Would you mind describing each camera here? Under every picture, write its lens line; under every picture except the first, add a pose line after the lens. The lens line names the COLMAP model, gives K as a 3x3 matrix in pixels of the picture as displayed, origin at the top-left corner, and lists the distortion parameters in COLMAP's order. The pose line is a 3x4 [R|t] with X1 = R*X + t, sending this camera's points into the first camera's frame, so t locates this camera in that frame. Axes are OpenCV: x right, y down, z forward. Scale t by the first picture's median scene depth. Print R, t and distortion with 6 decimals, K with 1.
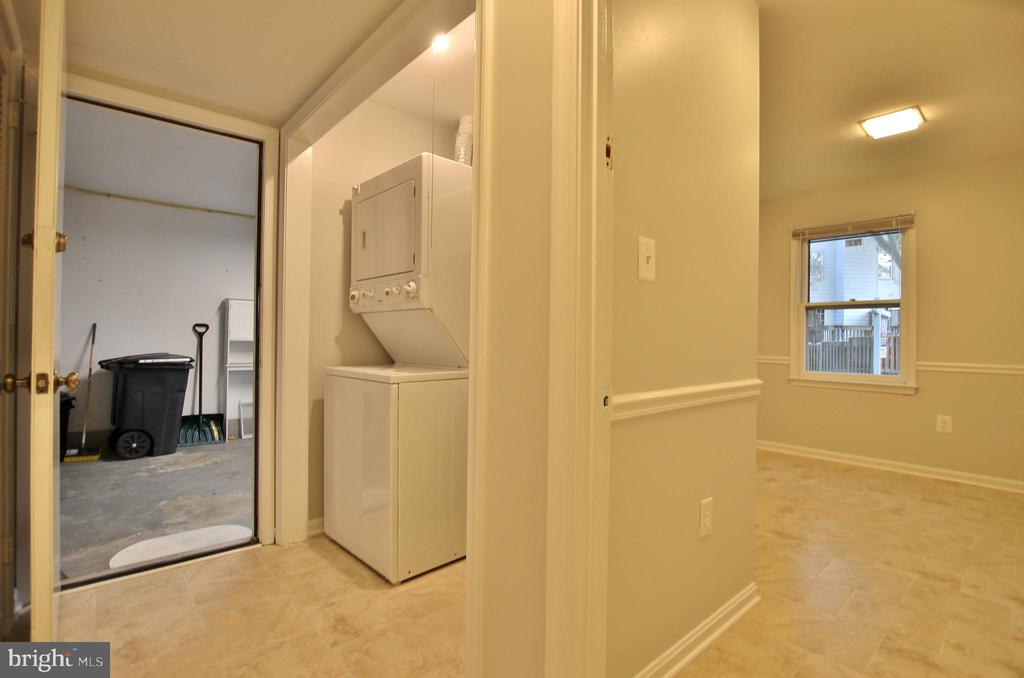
lens RADIAL K [[477.8, 0, 515.7], [0, 477.8, 336.7], [0, 0, 1]] dist [-0.006548, -0.000601]
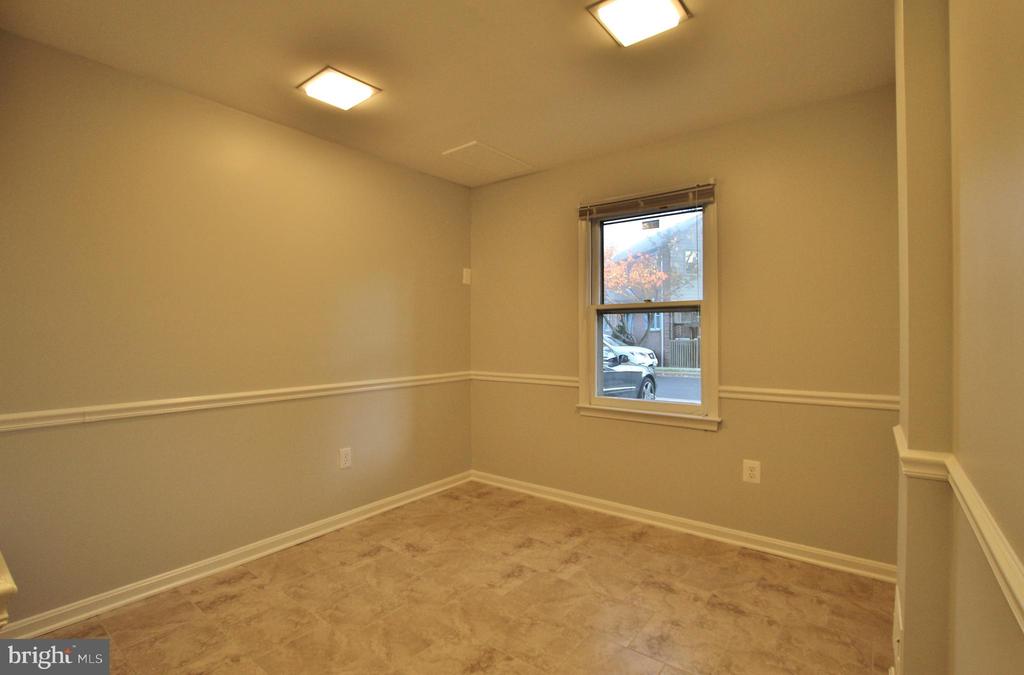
lens RADIAL K [[477.8, 0, 508.5], [0, 477.8, 336.6], [0, 0, 1]] dist [-0.006548, -0.000601]
pose [[0.986257, -0.015202, 0.164518, 0.396264], [0.014333, 0.999876, 0.006469, -0.032126], [-0.164596, -0.004022, 0.986353, 0.323301]]
